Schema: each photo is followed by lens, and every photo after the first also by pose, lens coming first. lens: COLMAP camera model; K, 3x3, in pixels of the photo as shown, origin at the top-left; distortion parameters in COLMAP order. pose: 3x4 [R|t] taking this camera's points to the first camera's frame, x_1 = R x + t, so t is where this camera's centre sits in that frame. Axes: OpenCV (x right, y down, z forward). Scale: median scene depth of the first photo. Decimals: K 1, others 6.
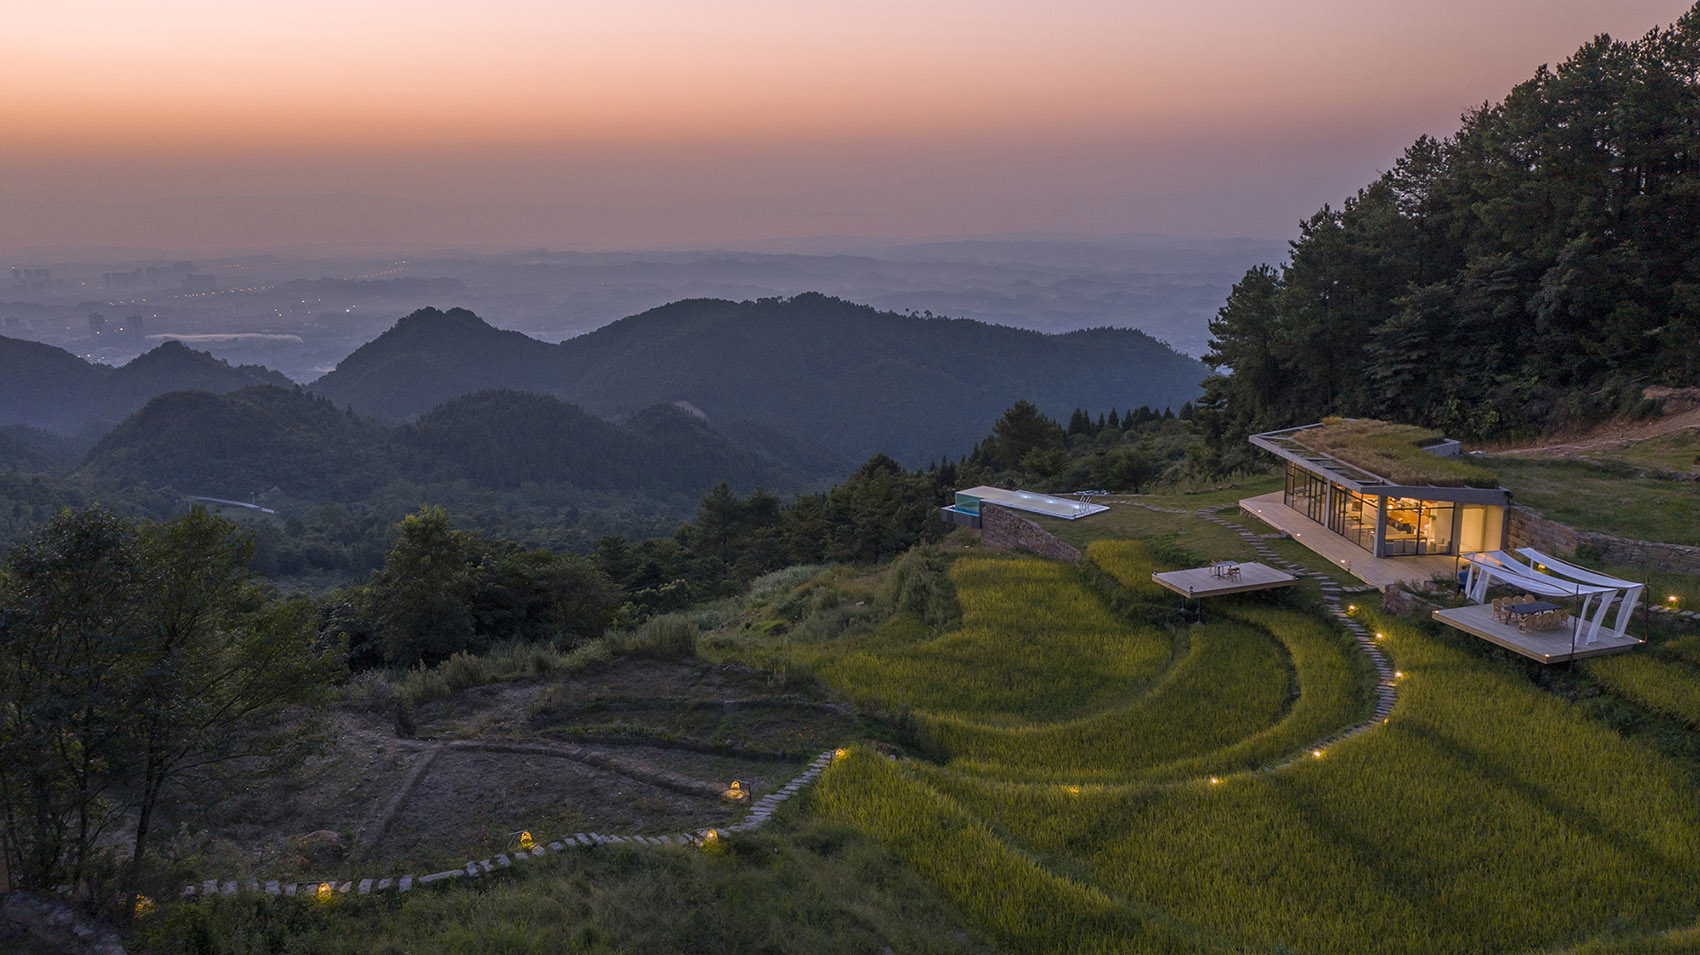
lens RADIAL K [[1362.6, 0, 851.2], [0, 1362.6, 479.8], [0, 0, 1]] dist [0.001031, -0.000825]
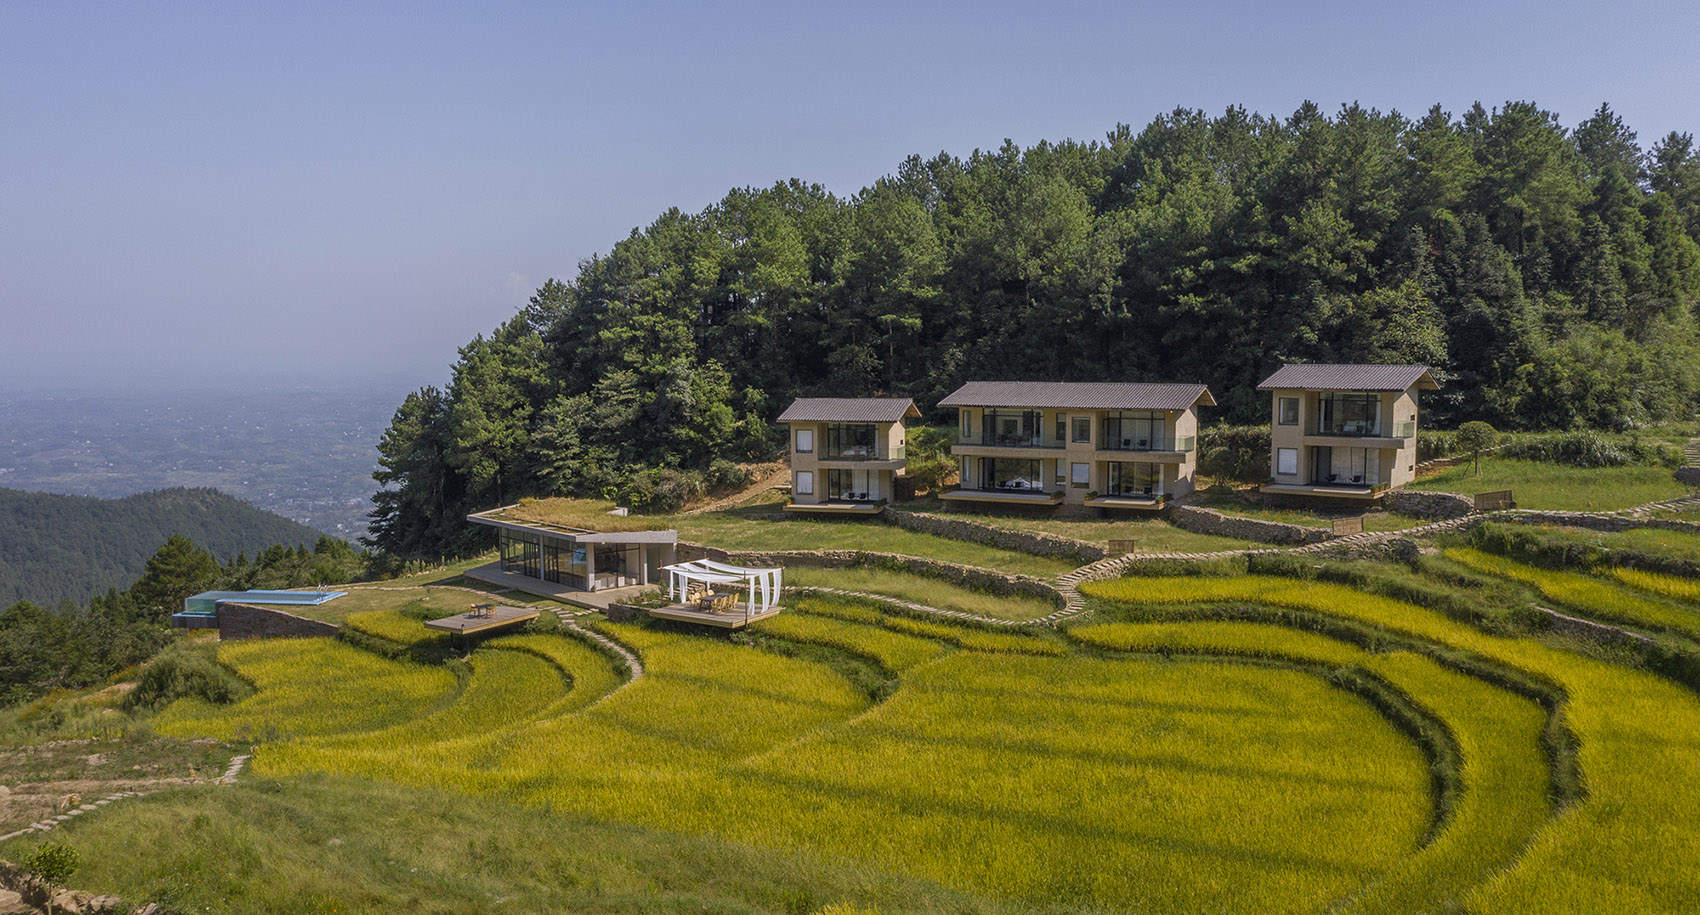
lens RADIAL K [[1336.5, 0, 850.3], [0, 1336.5, 457.0], [0, 0, 1]] dist [-0.001532, -0.000315]
pose [[0.798676, -0.049536, 0.599719, -0.096880], [0.121125, 0.989442, -0.079581, 0.034810], [-0.589445, 0.136201, 0.796244, -0.095039]]
